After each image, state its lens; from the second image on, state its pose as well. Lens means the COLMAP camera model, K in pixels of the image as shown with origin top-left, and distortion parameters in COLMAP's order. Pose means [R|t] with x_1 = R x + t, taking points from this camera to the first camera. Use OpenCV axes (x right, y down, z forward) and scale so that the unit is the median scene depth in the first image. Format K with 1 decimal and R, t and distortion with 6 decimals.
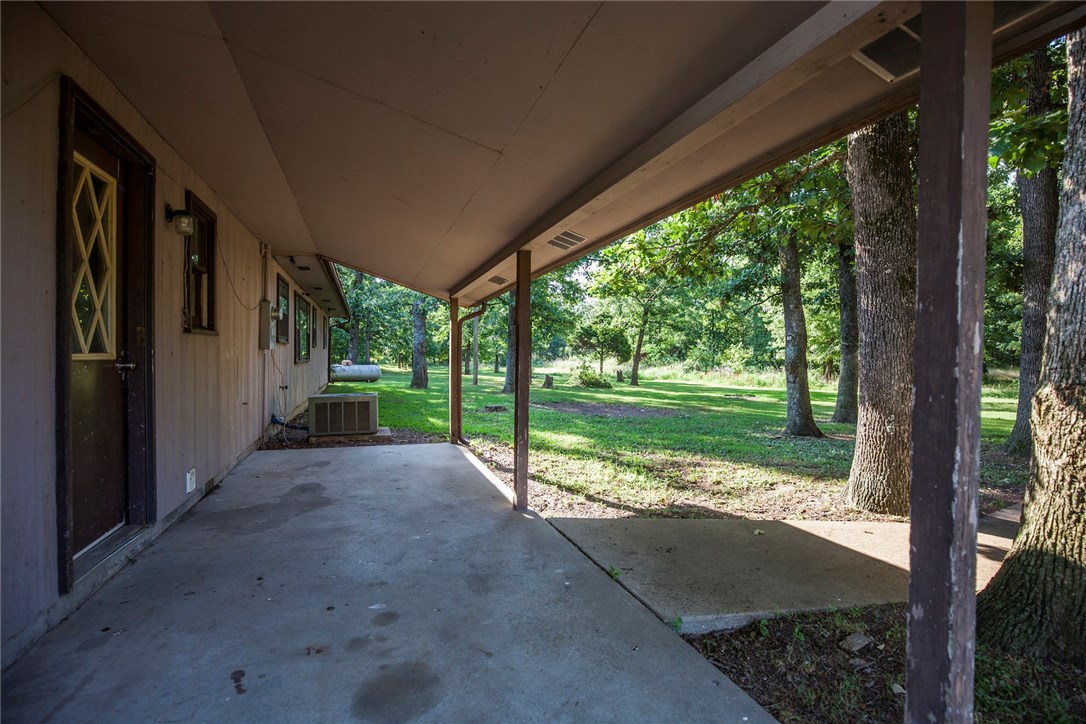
lens RADIAL K [[503.6, 0, 543.2], [0, 503.6, 355.1], [0, 0, 1]] dist [-0.020964, 0.000502]
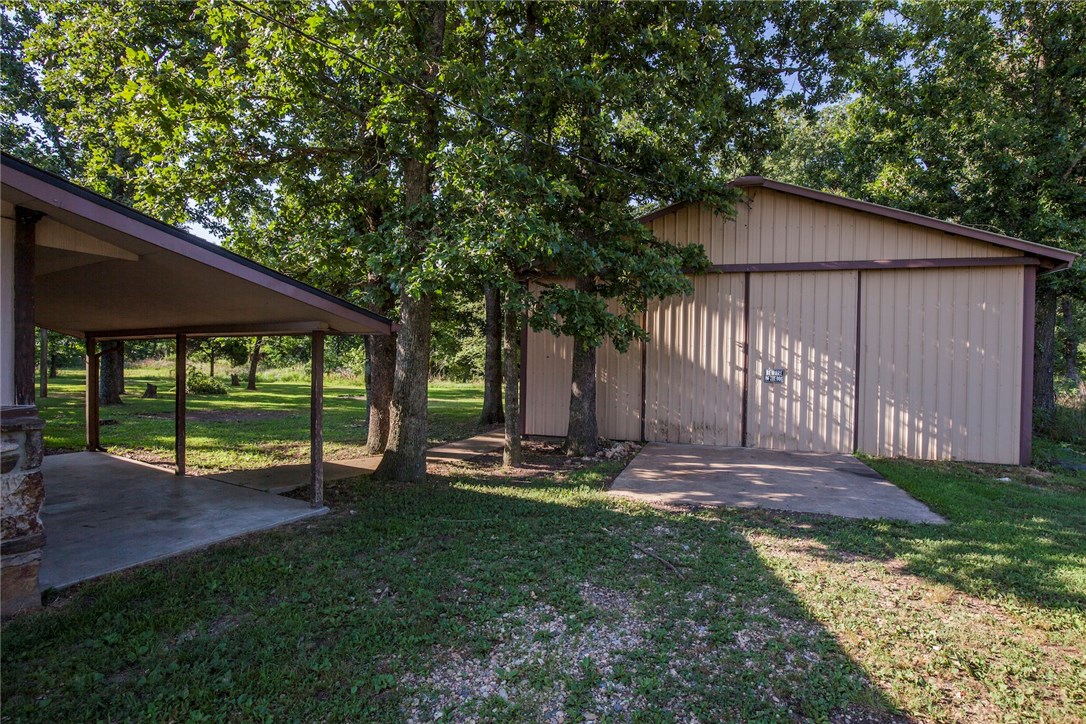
lens RADIAL K [[503.6, 0, 543.2], [0, 503.6, 355.1], [0, 0, 1]] dist [-0.020964, 0.000502]
pose [[0.760364, 0.005247, 0.649476, -0.043466], [-0.009060, 0.999956, 0.002529, -0.028032], [-0.649434, -0.007808, 0.760377, -0.241041]]
